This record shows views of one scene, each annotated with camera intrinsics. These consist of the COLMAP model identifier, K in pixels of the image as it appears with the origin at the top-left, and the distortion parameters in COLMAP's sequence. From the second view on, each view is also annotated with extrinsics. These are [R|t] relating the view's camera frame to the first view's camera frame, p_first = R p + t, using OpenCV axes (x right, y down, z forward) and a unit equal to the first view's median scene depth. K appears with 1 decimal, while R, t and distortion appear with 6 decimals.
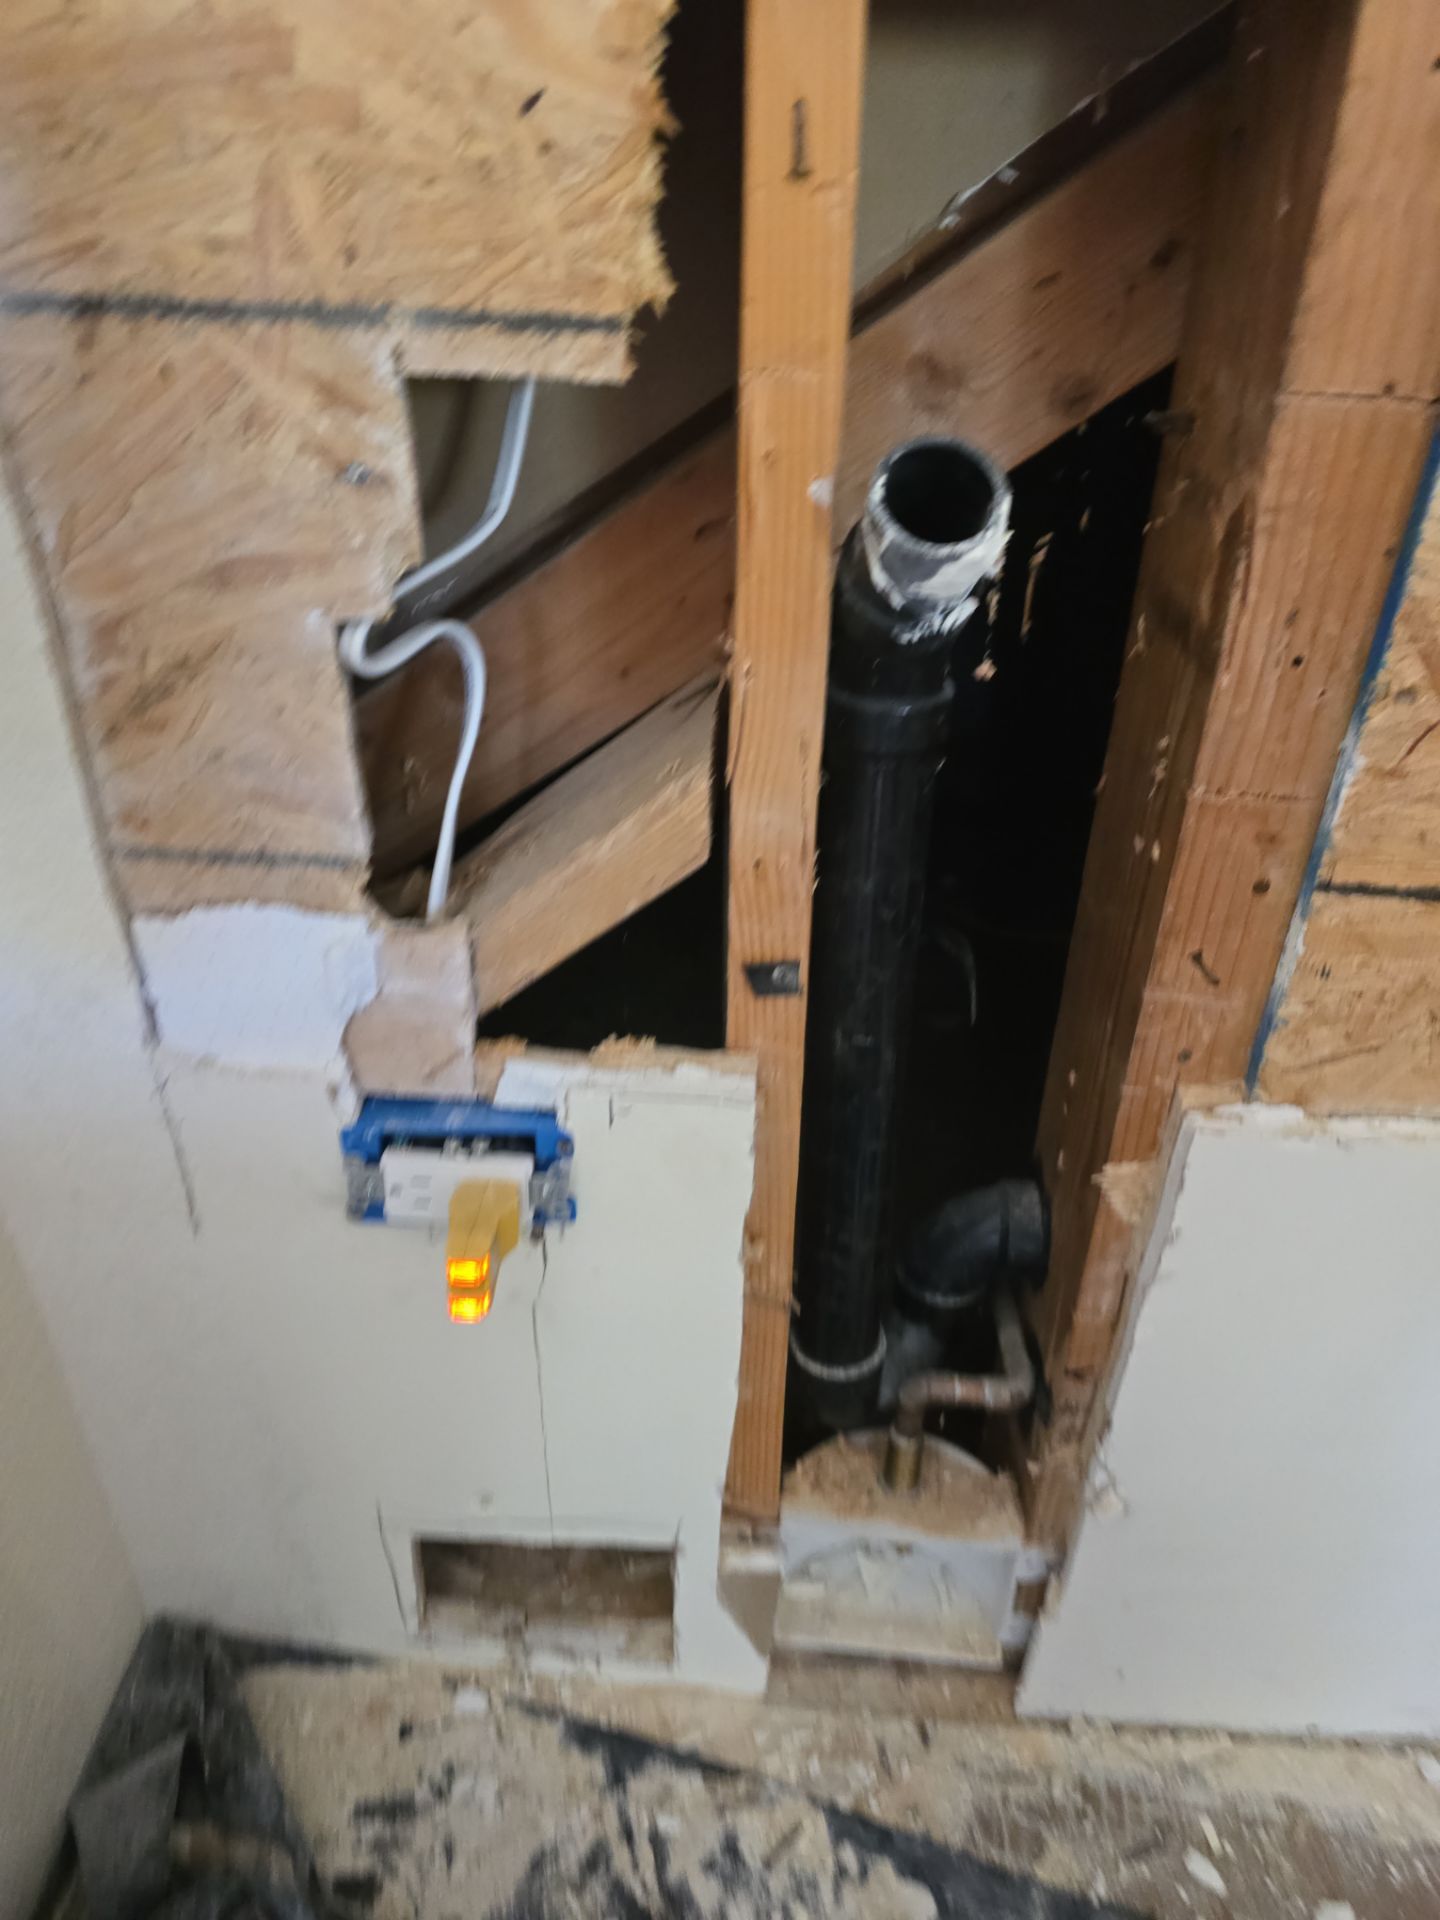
lens RADIAL K [[1283.4, 0, 717.1], [0, 1283.4, 968.5], [0, 0, 1]] dist [0.032928, -0.030532]
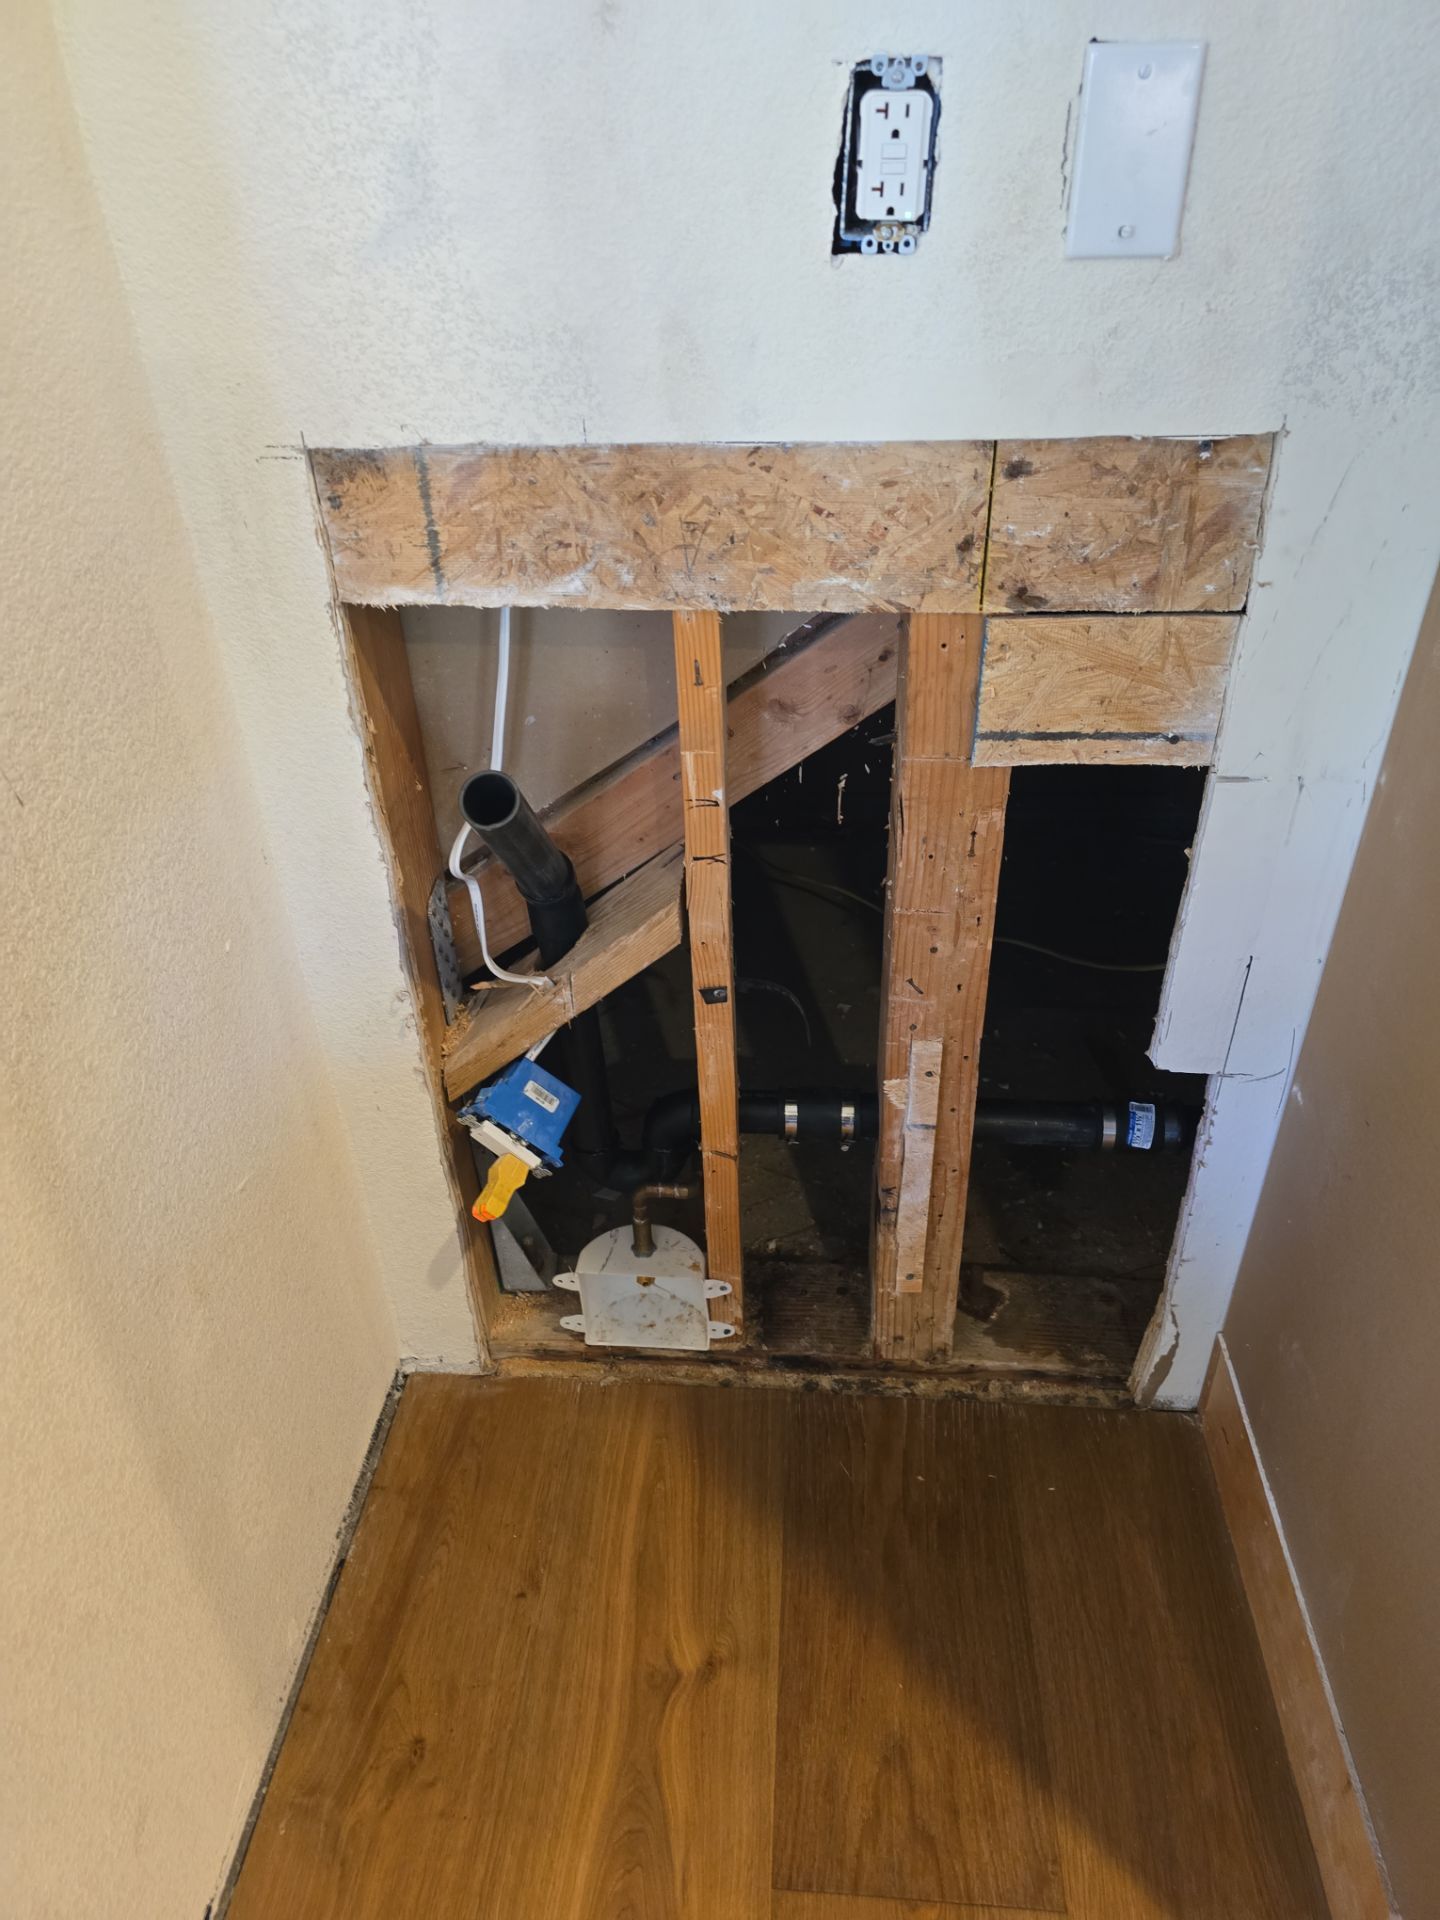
lens RADIAL K [[1283.4, 0, 695.8], [0, 1283.4, 996.4], [0, 0, 1]] dist [0.032928, -0.030532]
pose [[0.998316, -0.028216, -0.050690, 0.127711], [0.031409, 0.997498, 0.063328, -0.132345], [0.048776, -0.064813, 0.996705, -1.154515]]
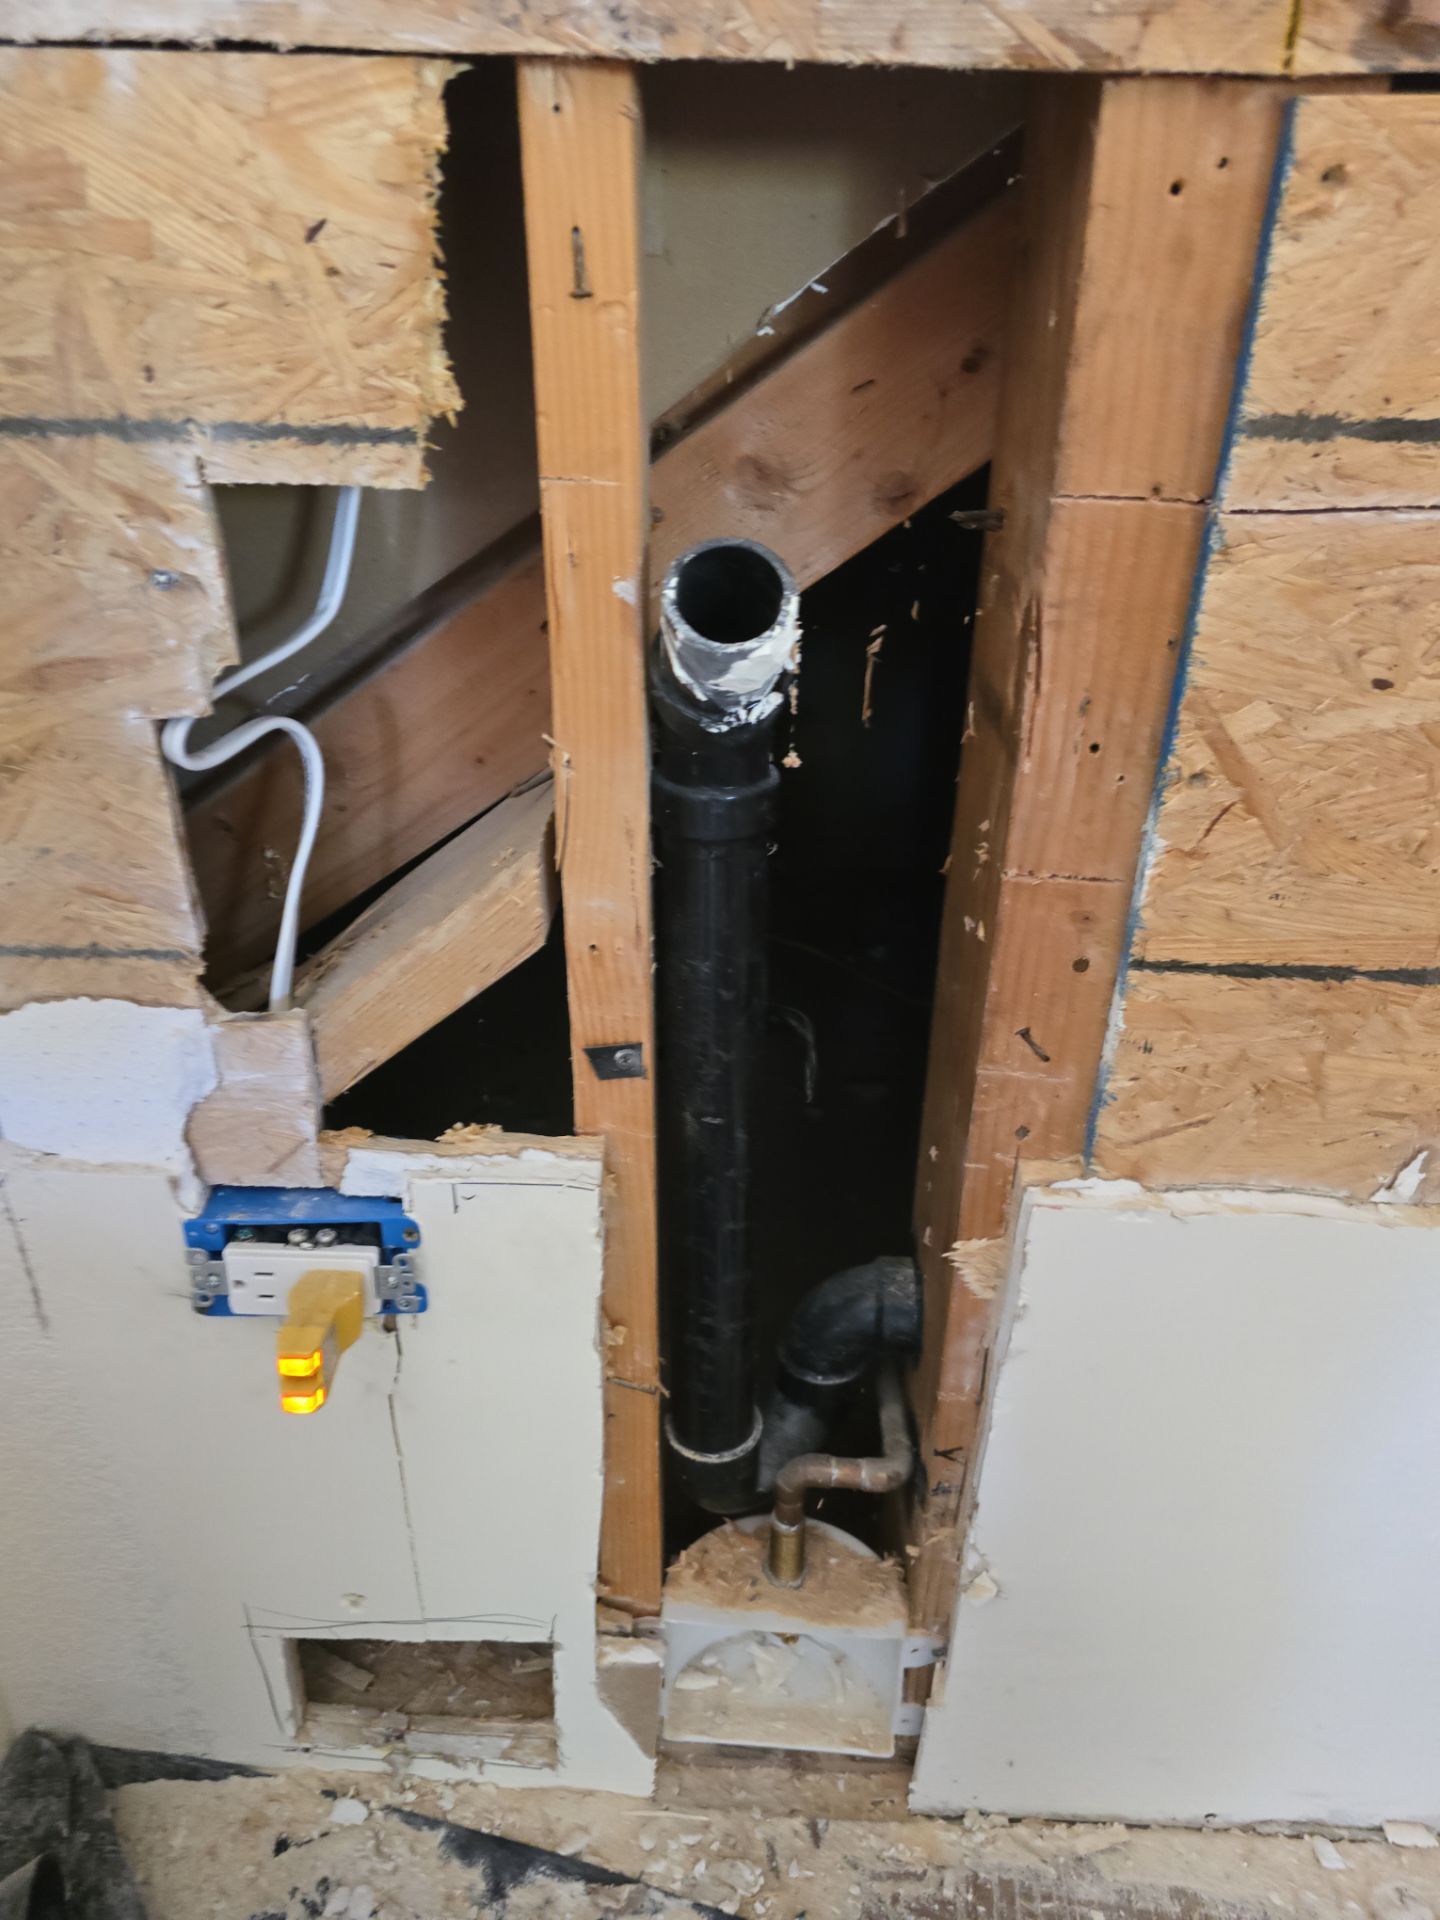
lens RADIAL K [[1283.4, 0, 702.9], [0, 1283.4, 969.8], [0, 0, 1]] dist [0.032928, -0.030532]
pose [[0.999691, -0.016821, 0.018291, 0.102390], [0.017781, 0.998403, -0.053617, -0.009768], [-0.017360, 0.053926, 0.998394, -0.010328]]
